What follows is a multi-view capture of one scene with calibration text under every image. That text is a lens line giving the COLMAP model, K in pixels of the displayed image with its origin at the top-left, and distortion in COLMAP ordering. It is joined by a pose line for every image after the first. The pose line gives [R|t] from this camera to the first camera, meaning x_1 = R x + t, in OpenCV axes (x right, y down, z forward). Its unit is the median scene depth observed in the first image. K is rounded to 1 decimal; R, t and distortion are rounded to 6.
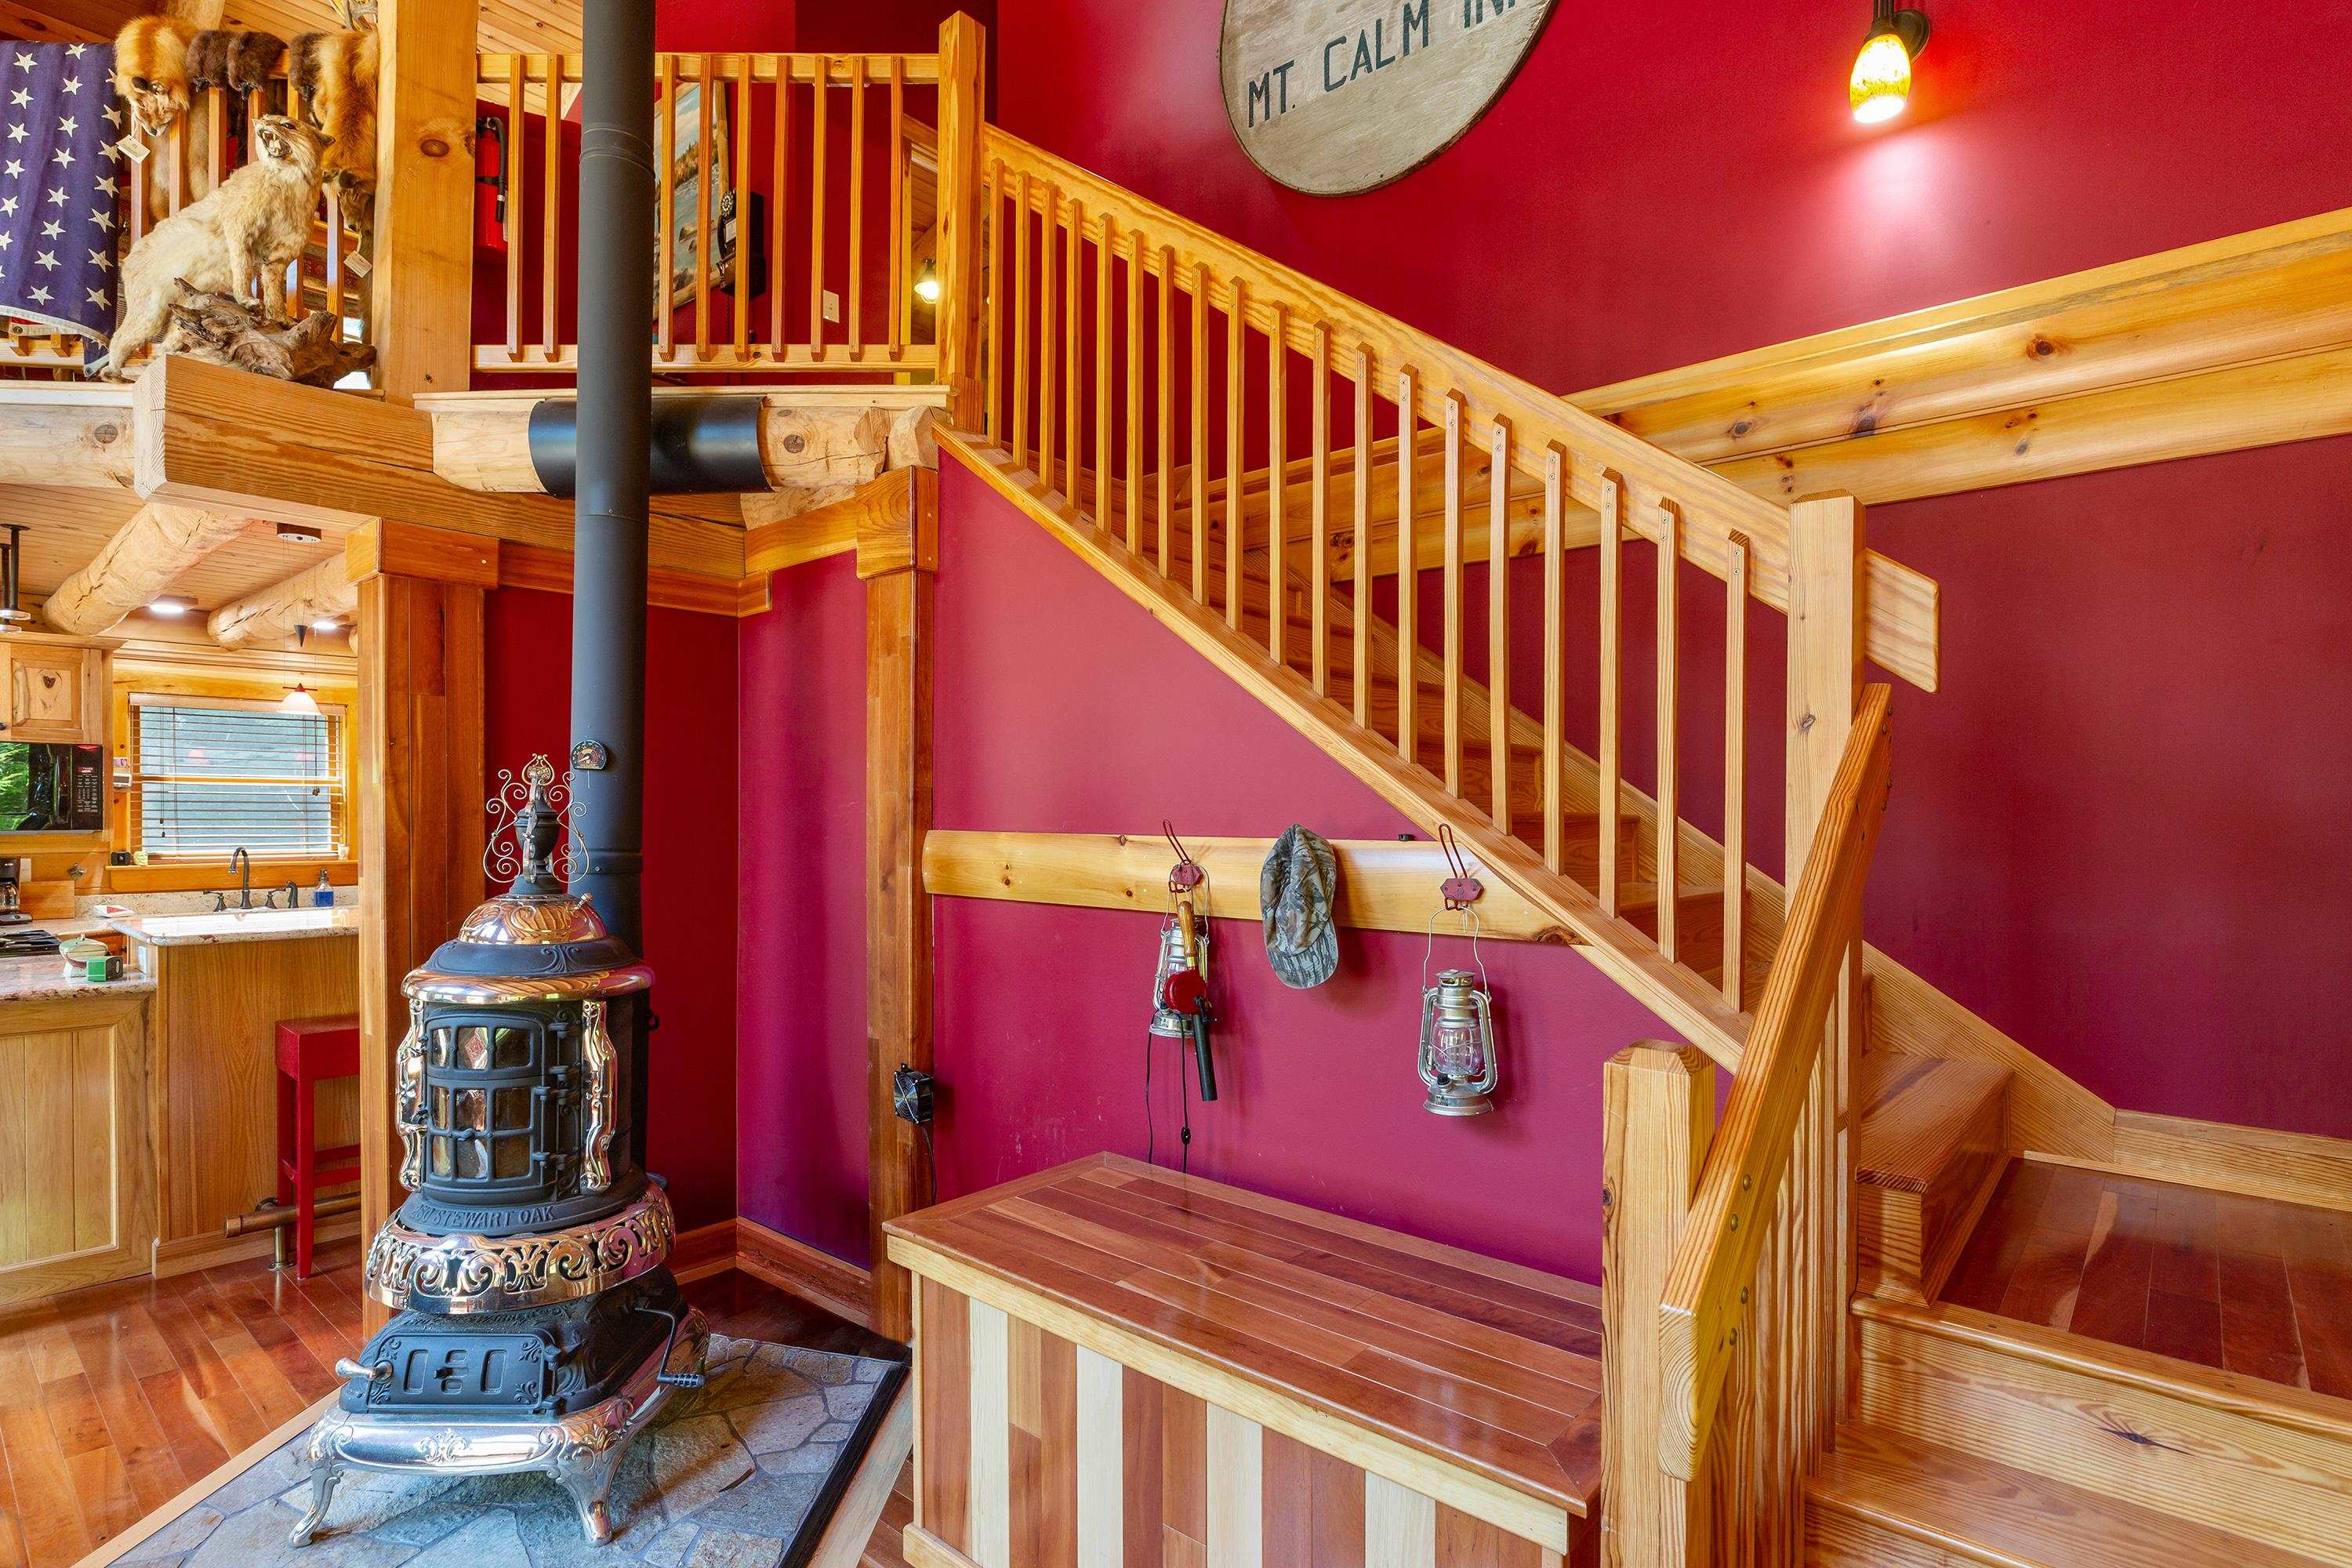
lens RADIAL K [[1177.1, 0, 1177.2], [0, 1177.1, 822.9], [0, 0, 1]] dist [-0.001556, 0.001414]
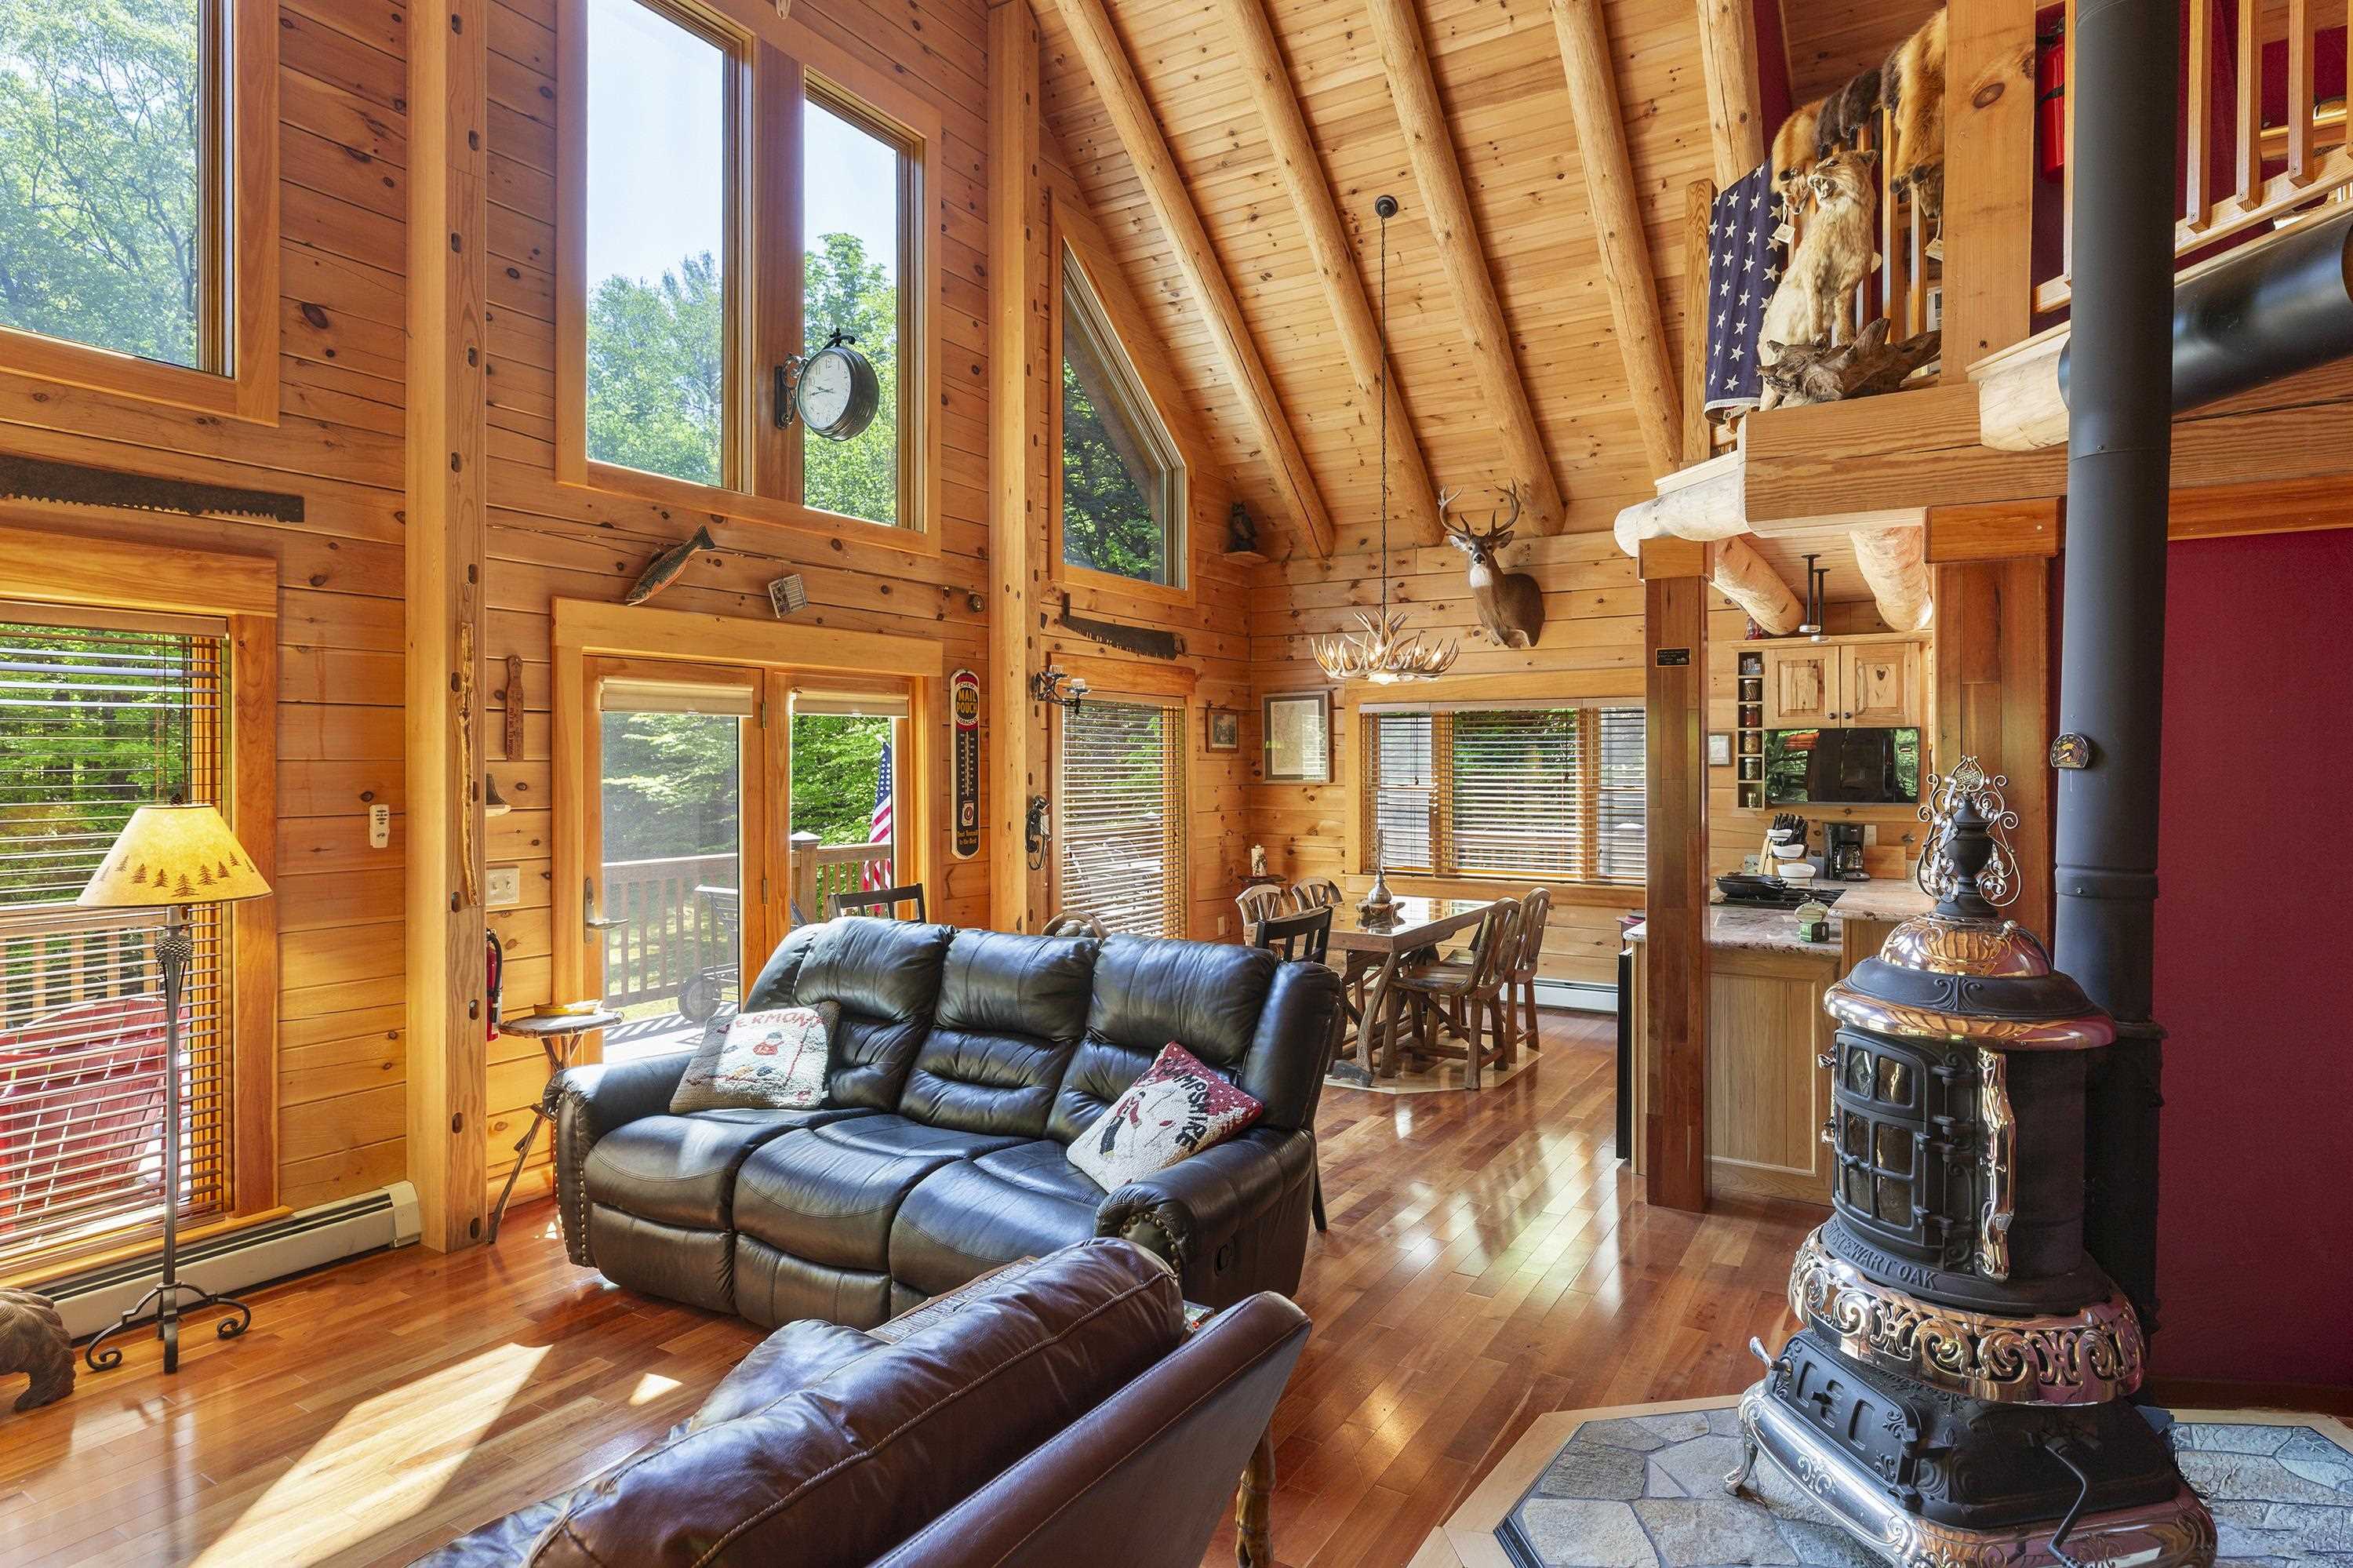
lens RADIAL K [[1241.0, 0, 1219.7], [0, 1241.0, 760.1], [0, 0, 1]] dist [-0.000486, -0.000044]
pose [[0.193583, -0.007608, -0.981054, 0.207536], [-0.007789, 0.999926, -0.009291, -0.034060], [0.981053, 0.009440, 0.193509, 0.216877]]
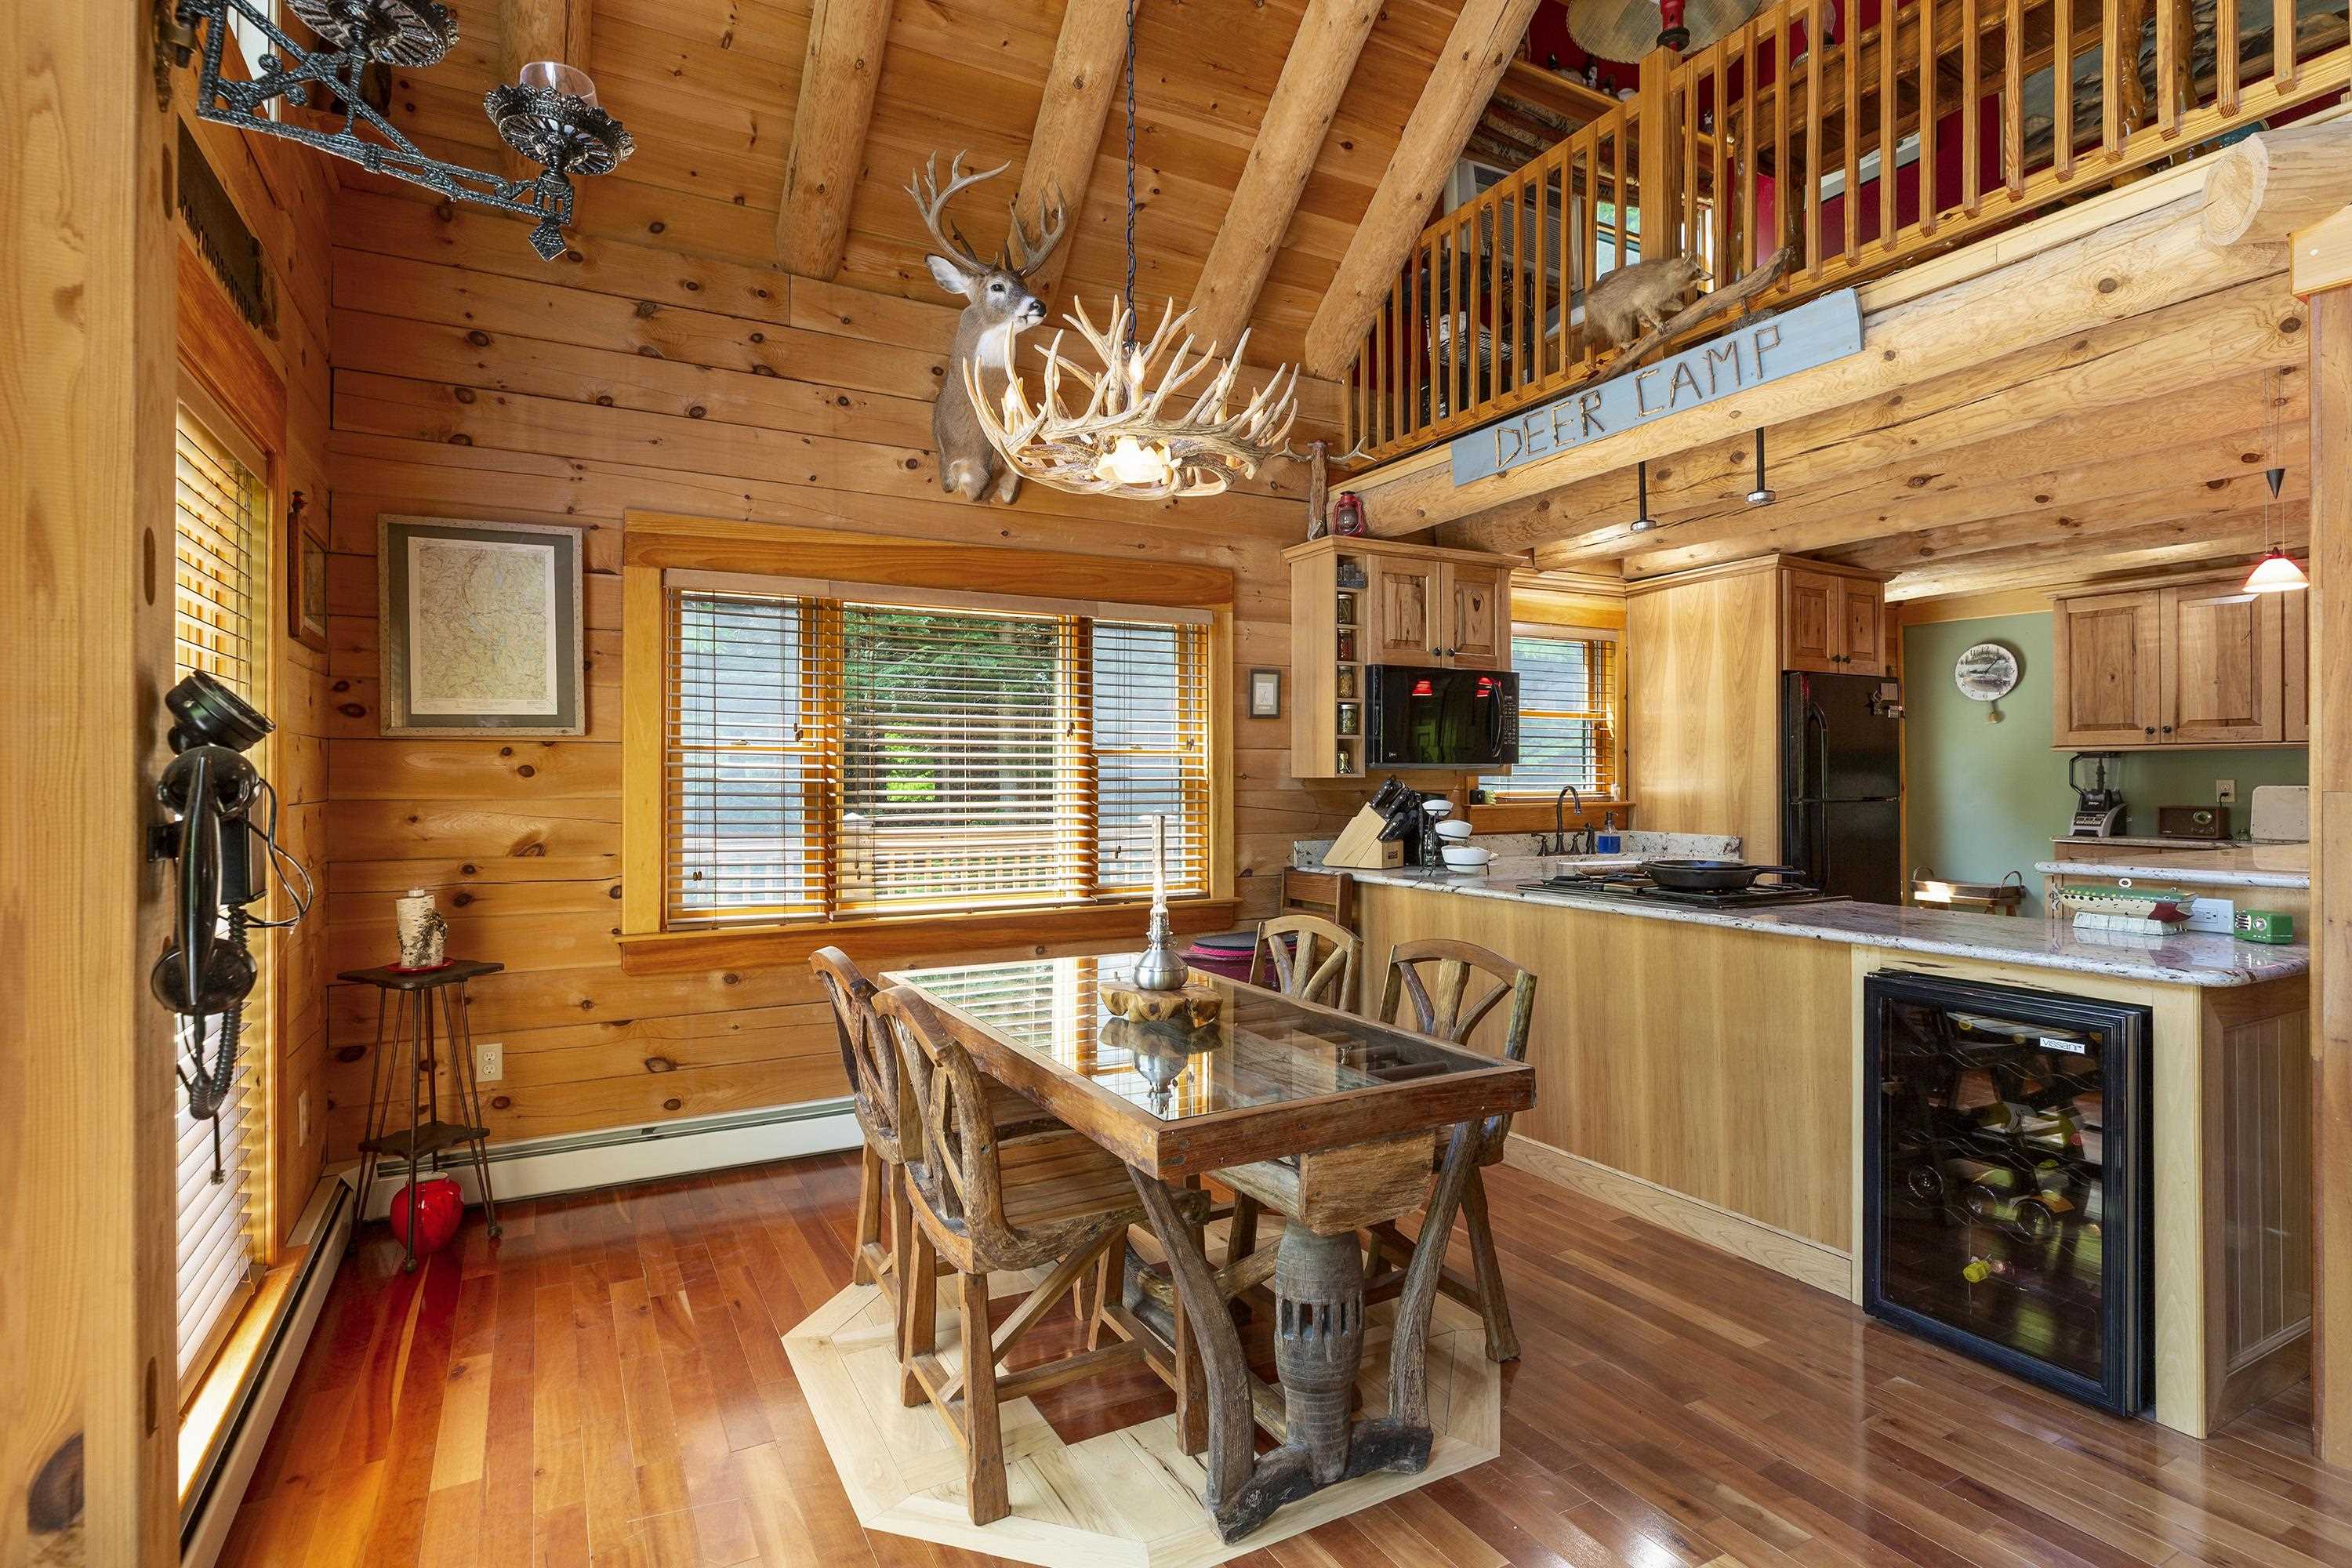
lens RADIAL K [[1165.0, 0, 1166.2], [0, 1165.0, 770.9], [0, 0, 1]] dist [-0.003274, -0.000241]
pose [[0.941081, -0.006217, -0.338124, -1.556529], [0.001466, 0.999897, -0.014306, 0.042807], [0.338178, 0.012967, 0.940993, 0.096789]]
